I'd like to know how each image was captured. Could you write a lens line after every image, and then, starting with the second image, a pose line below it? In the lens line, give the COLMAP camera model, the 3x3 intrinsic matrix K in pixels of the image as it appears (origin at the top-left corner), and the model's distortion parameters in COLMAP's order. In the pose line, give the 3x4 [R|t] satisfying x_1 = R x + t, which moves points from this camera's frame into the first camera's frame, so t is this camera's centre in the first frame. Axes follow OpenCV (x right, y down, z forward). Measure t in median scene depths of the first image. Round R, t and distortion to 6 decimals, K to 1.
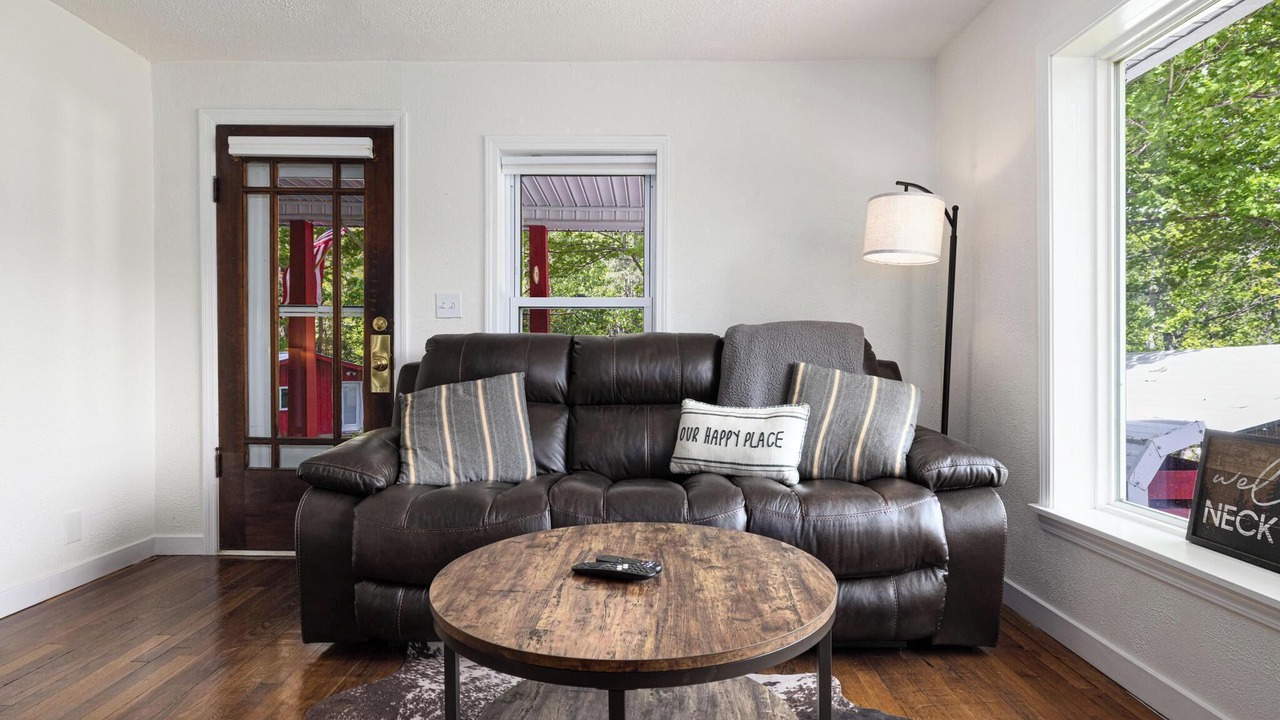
lens RADIAL K [[683.7, 0, 640.0], [0, 683.7, 360.0], [0, 0, 1]] dist [-0.000662, -0.000001]
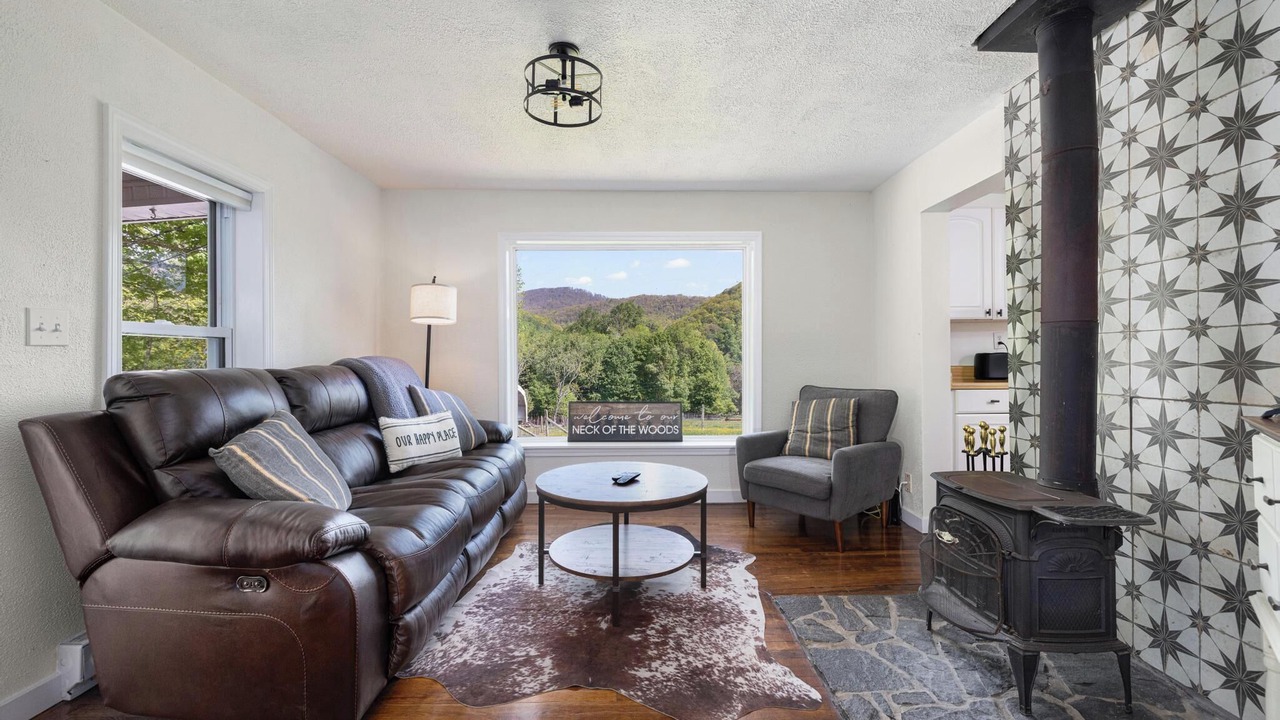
lens RADIAL K [[540.4, 0, 636.4], [0, 540.4, 351.8], [0, 0, 1]] dist [-0.000712, -0.000150]
pose [[-0.009935, 0.003839, 0.999943, -1.316741], [0.009182, 0.999951, -0.003748, -0.081980], [-0.999908, 0.009145, -0.009970, 0.691053]]
